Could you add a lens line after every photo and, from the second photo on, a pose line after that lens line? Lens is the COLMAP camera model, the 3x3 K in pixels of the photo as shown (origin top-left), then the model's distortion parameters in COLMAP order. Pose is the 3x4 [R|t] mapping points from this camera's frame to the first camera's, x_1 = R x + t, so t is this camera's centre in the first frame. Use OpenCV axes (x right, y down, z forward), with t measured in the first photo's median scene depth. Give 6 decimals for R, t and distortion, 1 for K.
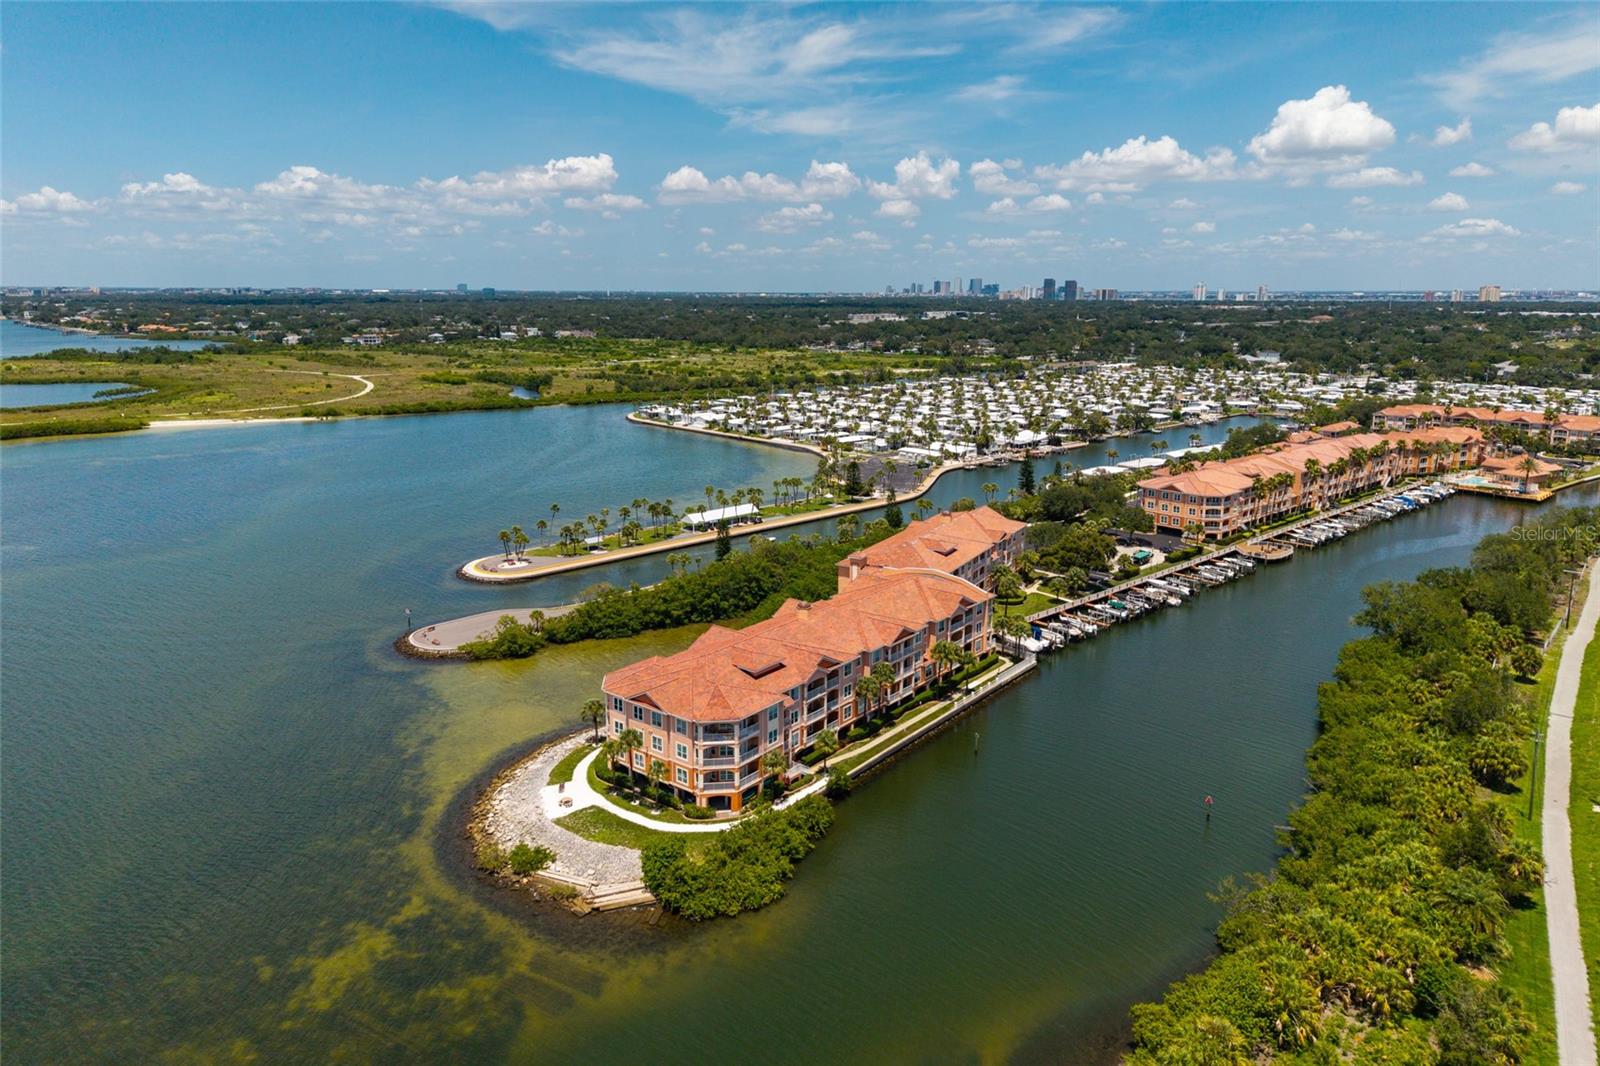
lens RADIAL K [[1087.0, 0, 821.5], [0, 1087.0, 407.9], [0, 0, 1]] dist [0.071587, -0.062085]
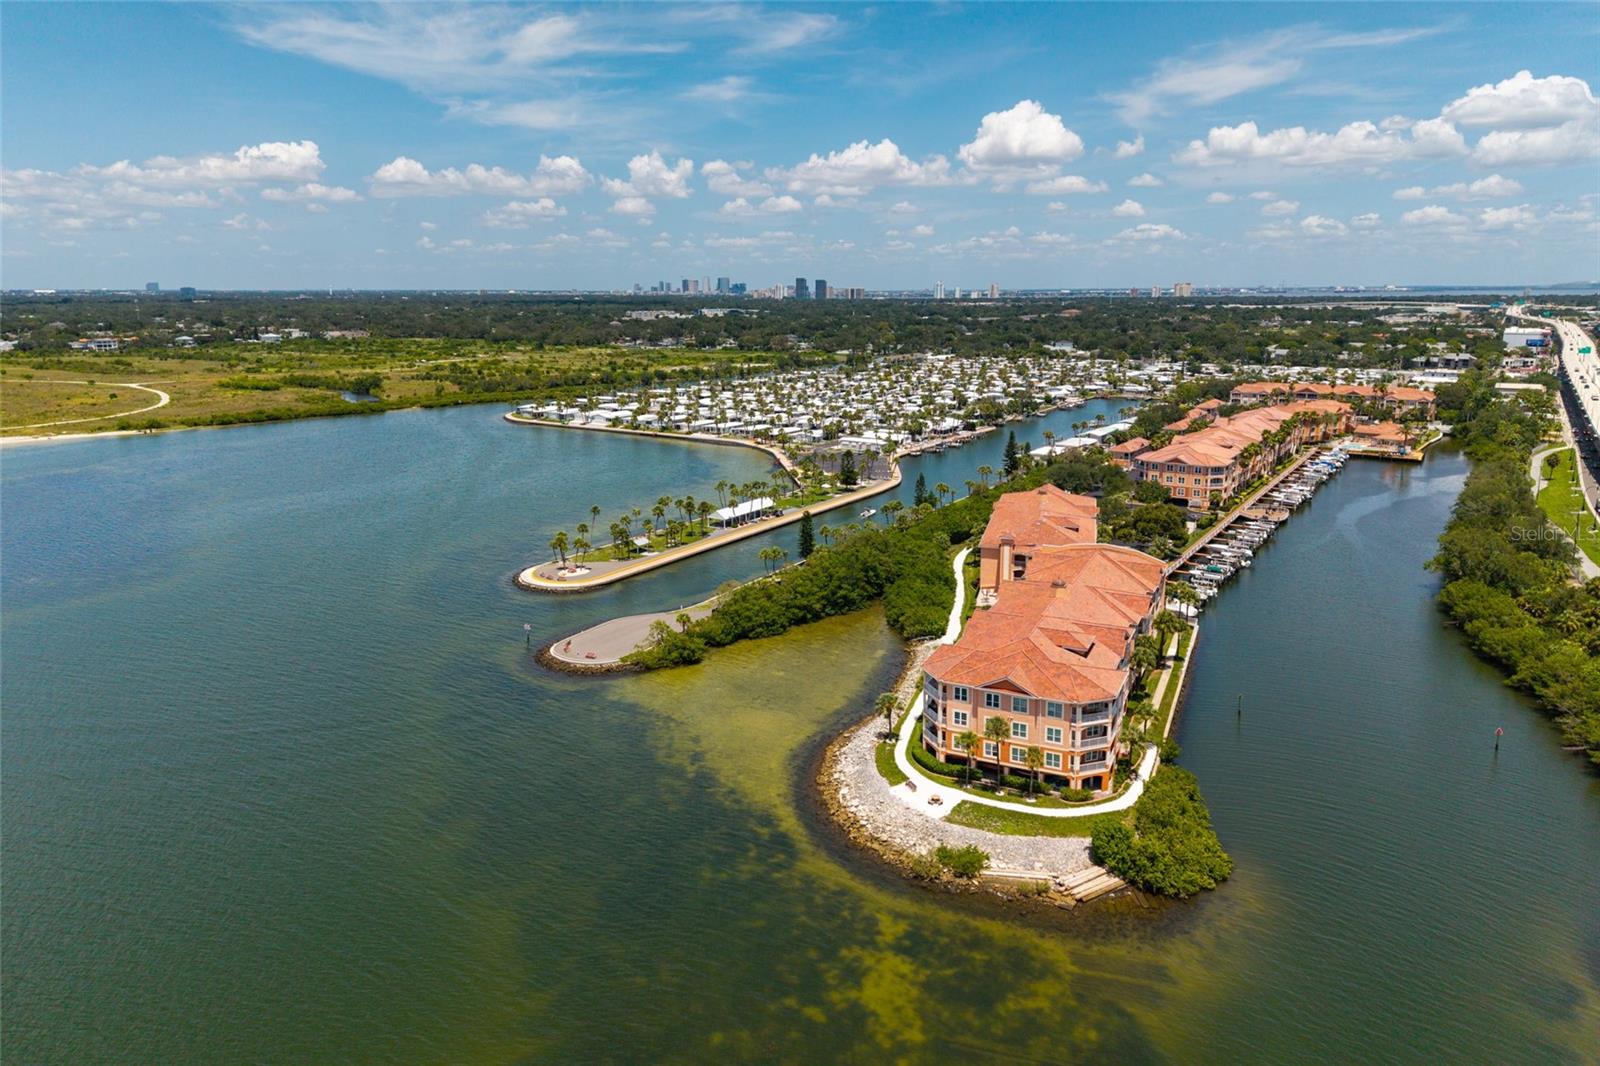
lens RADIAL K [[1087.0, 0, 821.5], [0, 1087.0, 407.9], [0, 0, 1]] dist [0.071587, -0.062085]
pose [[0.970860, -0.031252, 0.237603, -0.117240], [0.031036, 0.999507, 0.004652, 0.002922], [-0.237631, 0.002858, 0.971351, 0.022650]]
